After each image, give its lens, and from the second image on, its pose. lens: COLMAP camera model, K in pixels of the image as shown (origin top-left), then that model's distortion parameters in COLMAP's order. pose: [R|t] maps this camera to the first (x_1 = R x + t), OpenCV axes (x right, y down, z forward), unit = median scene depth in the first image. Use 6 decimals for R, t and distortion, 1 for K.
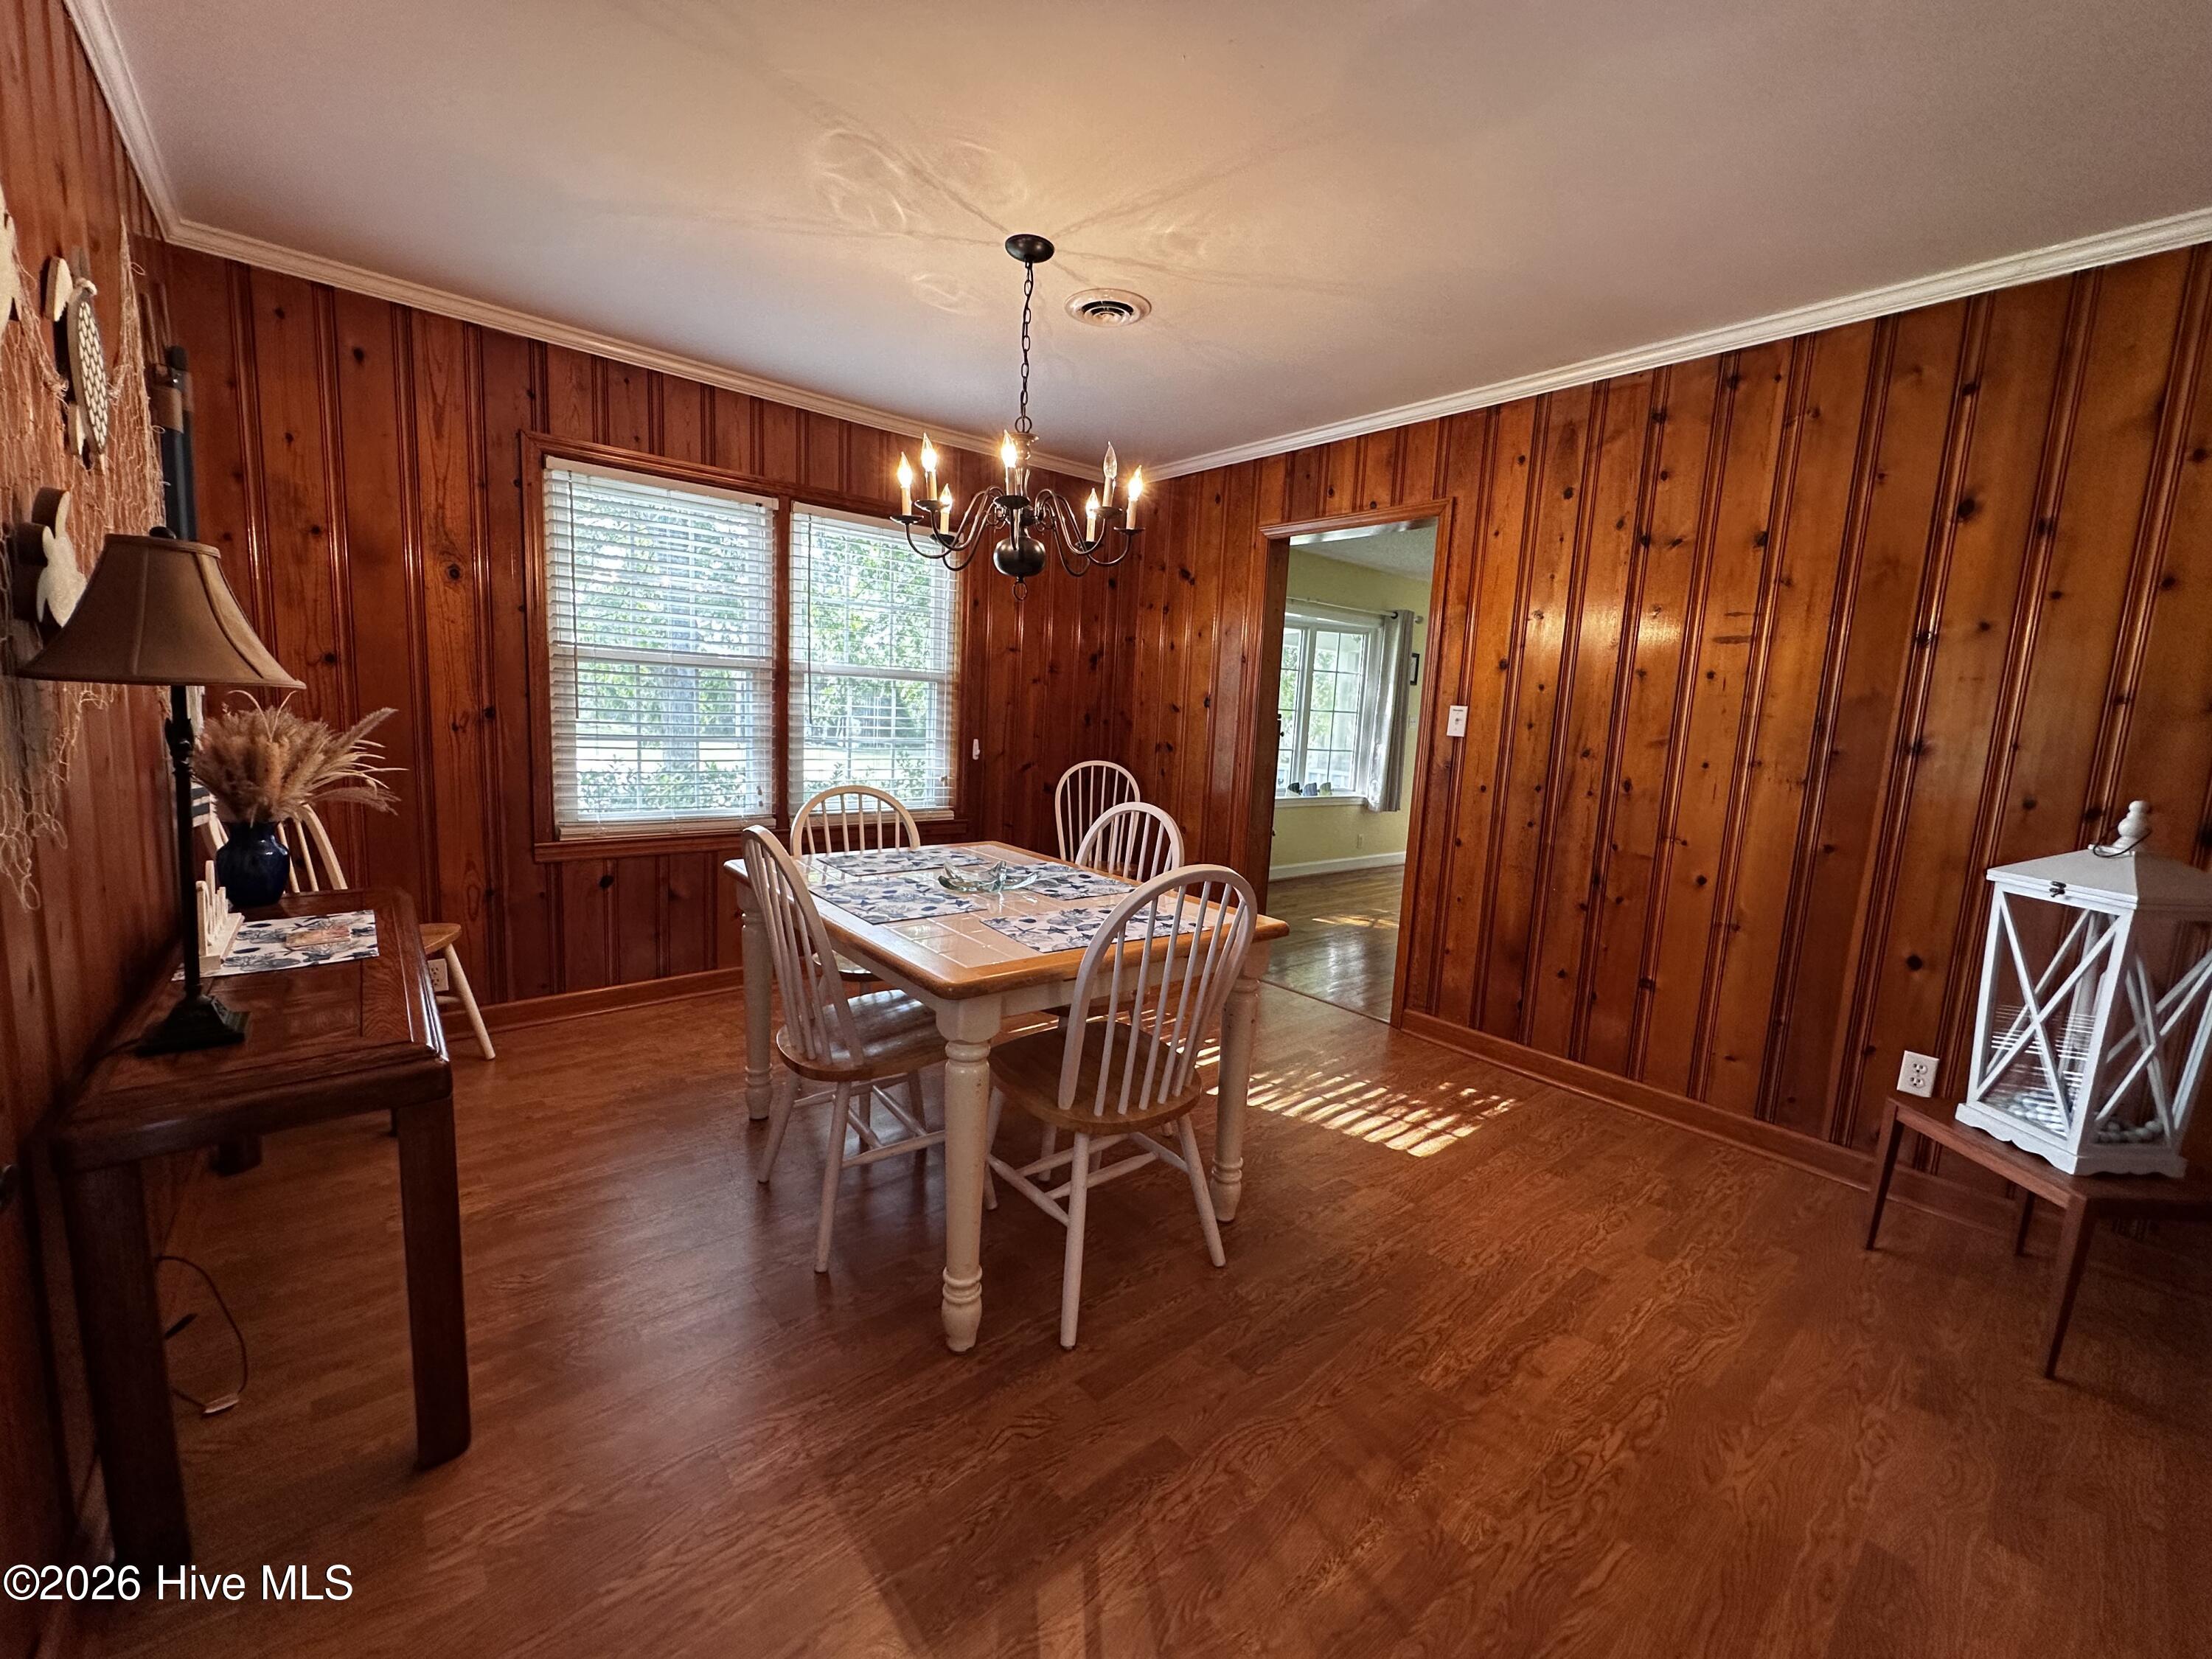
lens RADIAL K [[885.5, 0, 1106.0], [0, 885.5, 829.5], [0, 0, 1]] dist [0.001085, 0.000024]
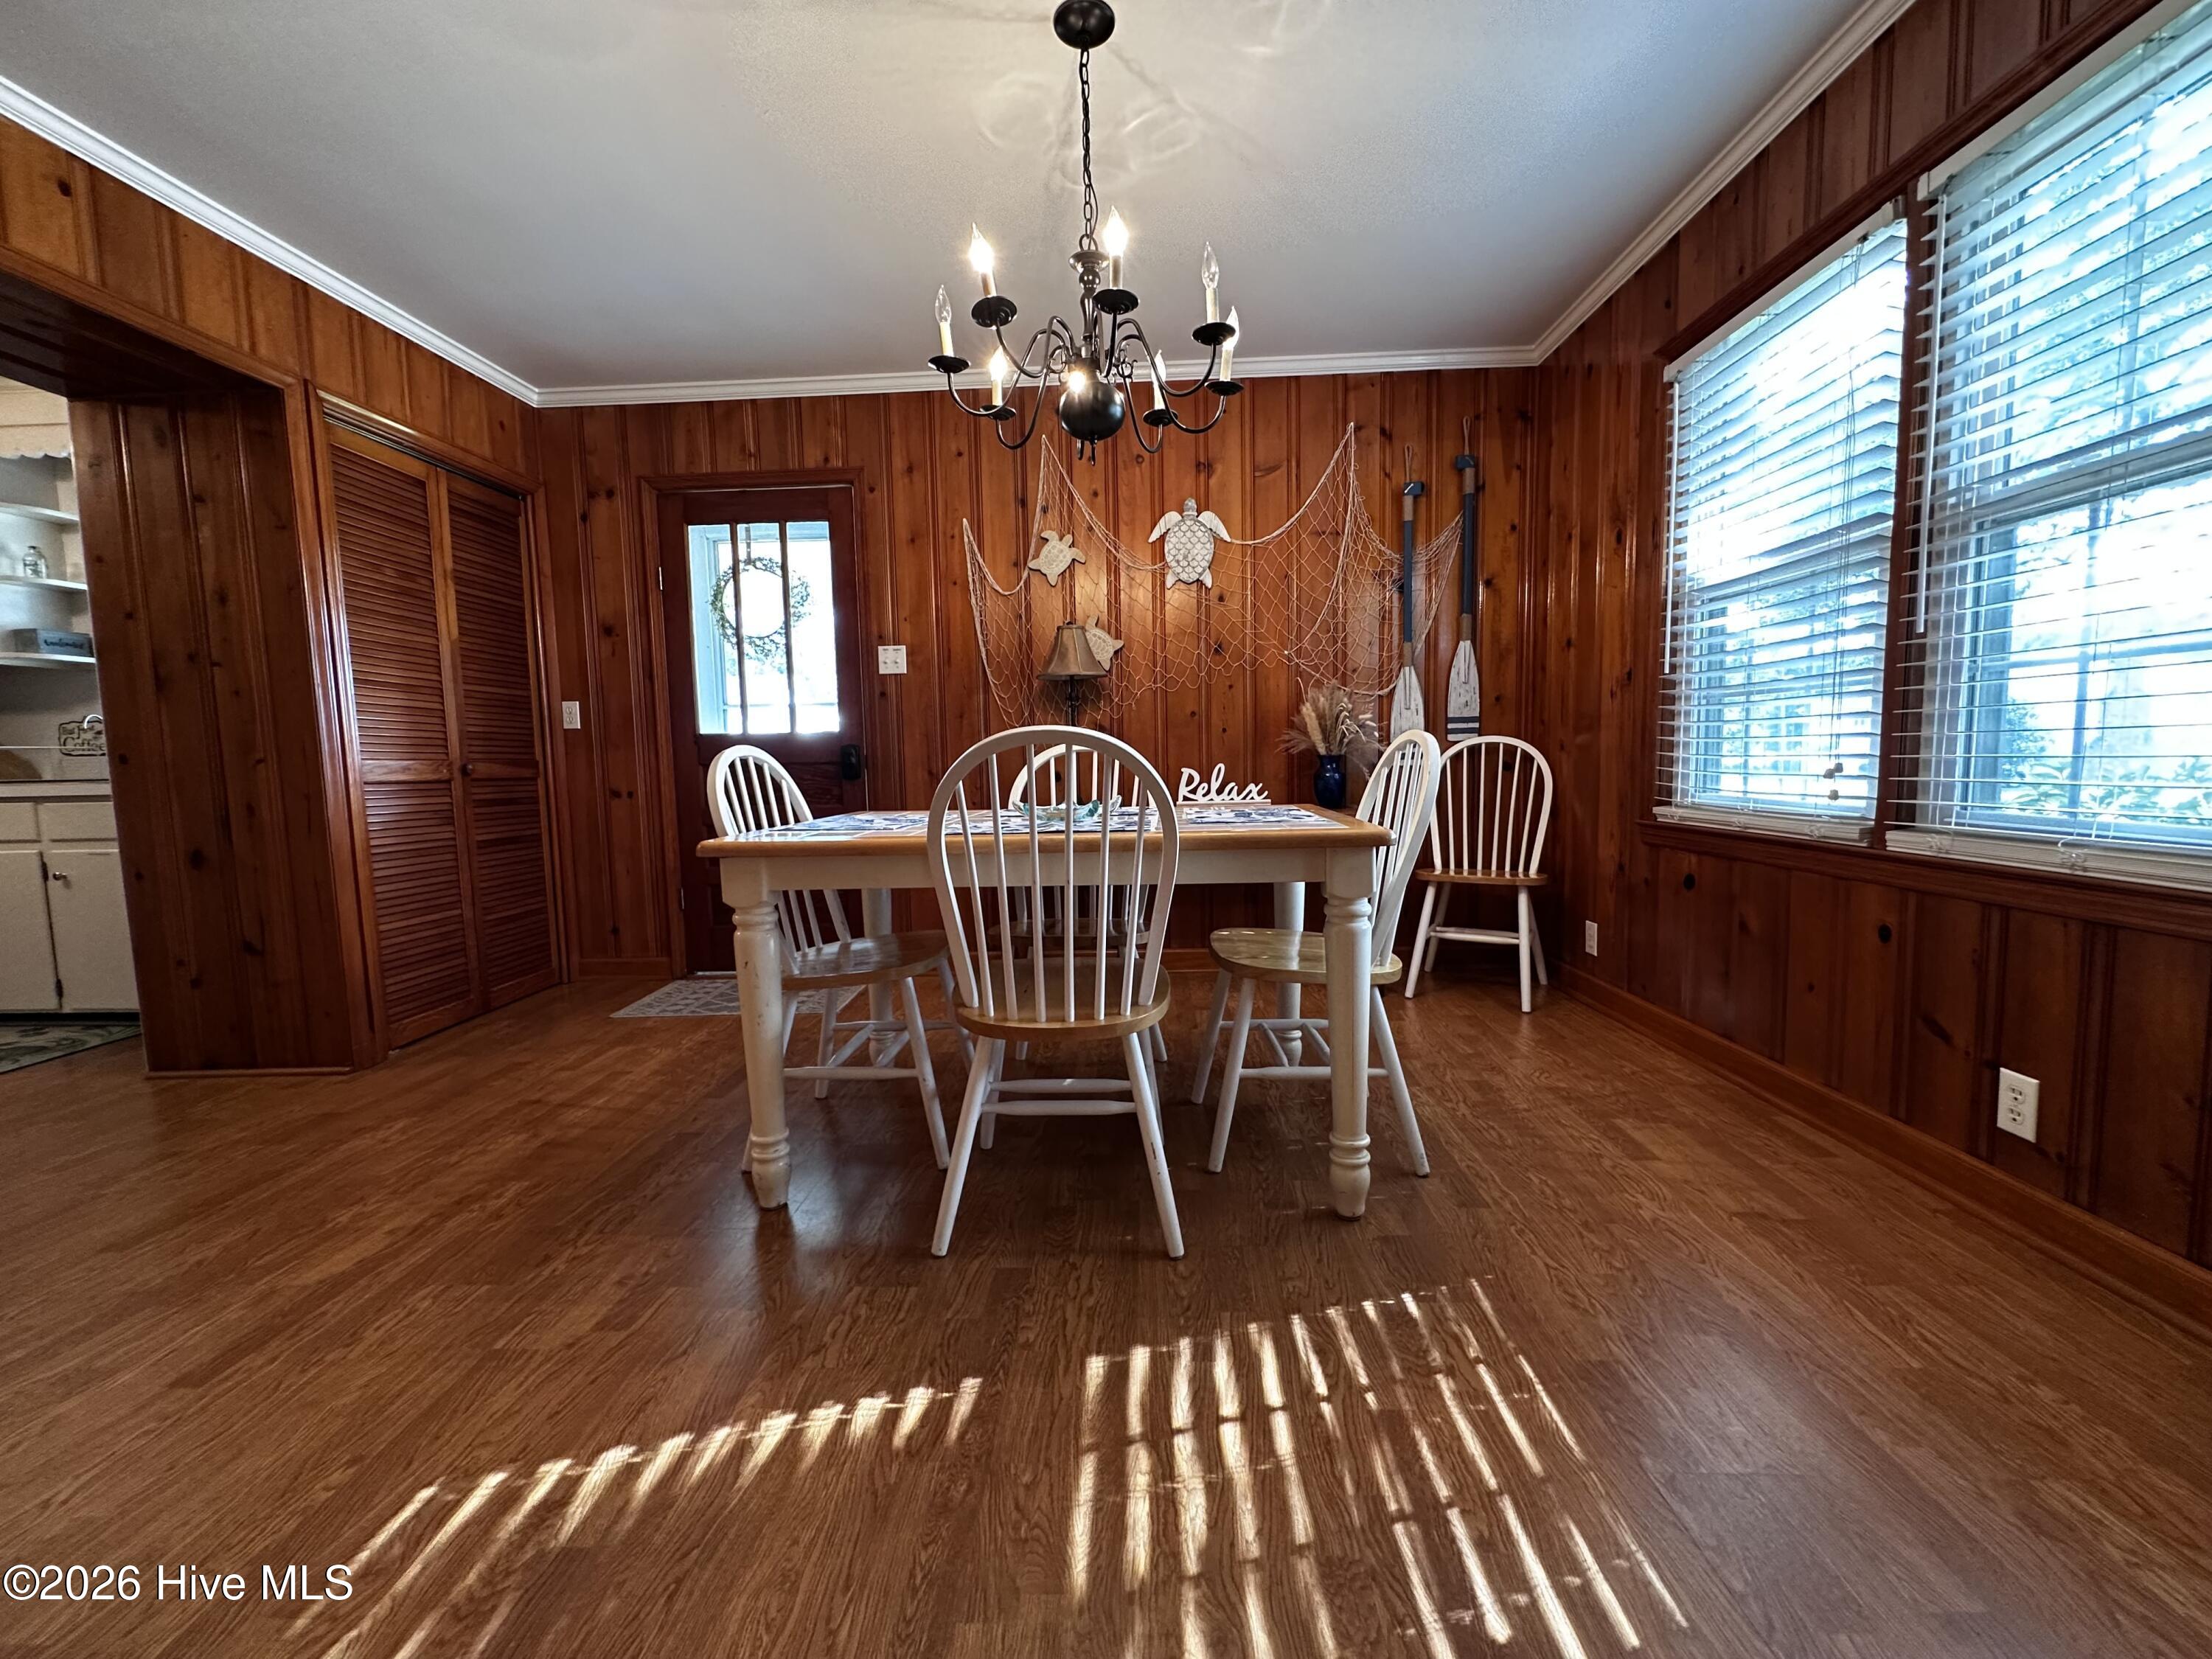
lens RADIAL K [[885.5, 0, 1106.0], [0, 885.5, 829.5], [0, 0, 1]] dist [0.001085, 0.000024]
pose [[-0.683188, 0.029540, -0.729645, 0.189140], [-0.109405, 0.983763, 0.142268, -0.022351], [0.722001, 0.177022, -0.668863, 0.631026]]
